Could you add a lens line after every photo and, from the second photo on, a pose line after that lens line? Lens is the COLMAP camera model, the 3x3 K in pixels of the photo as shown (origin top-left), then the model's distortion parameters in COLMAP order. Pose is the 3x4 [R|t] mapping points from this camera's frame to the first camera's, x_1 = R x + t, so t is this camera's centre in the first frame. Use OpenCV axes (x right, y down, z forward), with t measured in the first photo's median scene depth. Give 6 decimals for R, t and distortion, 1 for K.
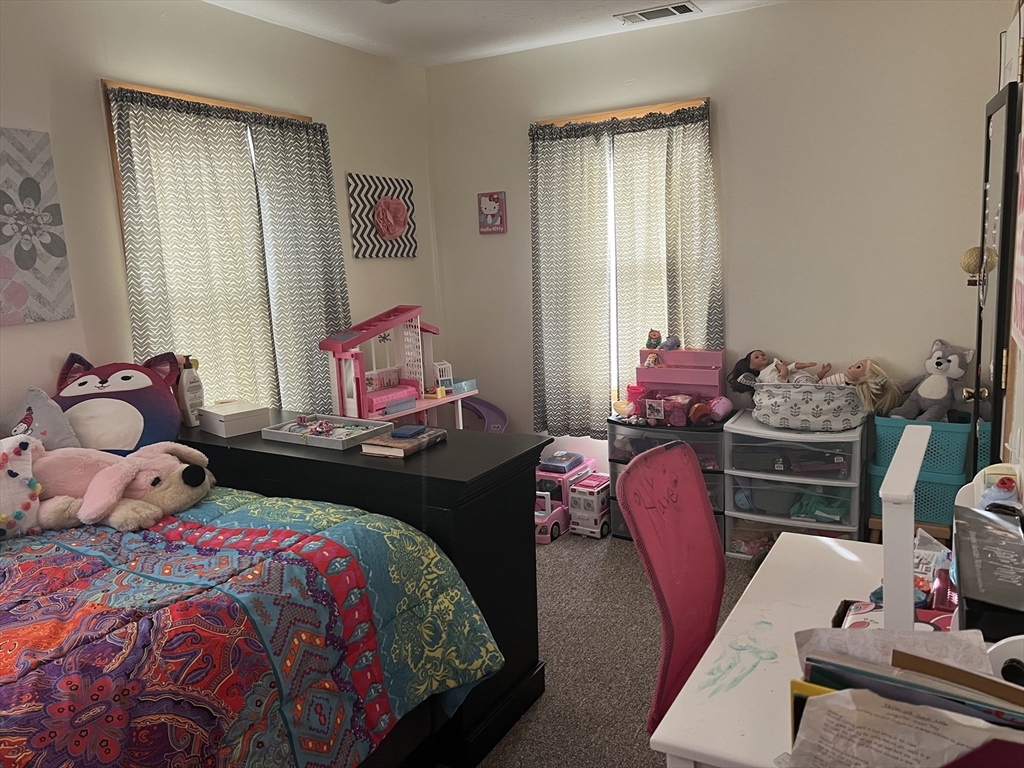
lens RADIAL K [[758.5, 0, 512.0], [0, 758.5, 384.0], [0, 0, 1]] dist [0.060900, -0.073908]
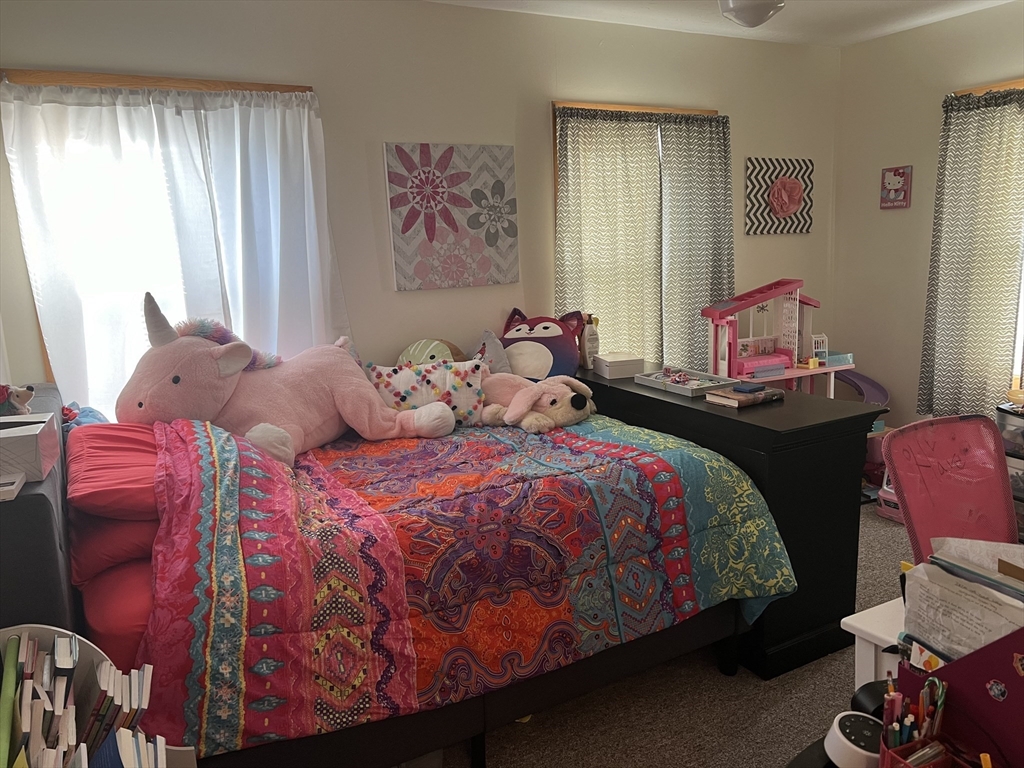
lens RADIAL K [[758.5, 0, 512.0], [0, 758.5, 384.0], [0, 0, 1]] dist [0.060900, -0.073908]
pose [[0.847929, 0.102262, -0.520153, 0.151680], [-0.083746, 0.994736, 0.059046, 0.017052], [0.523453, -0.006506, 0.852030, -0.172138]]
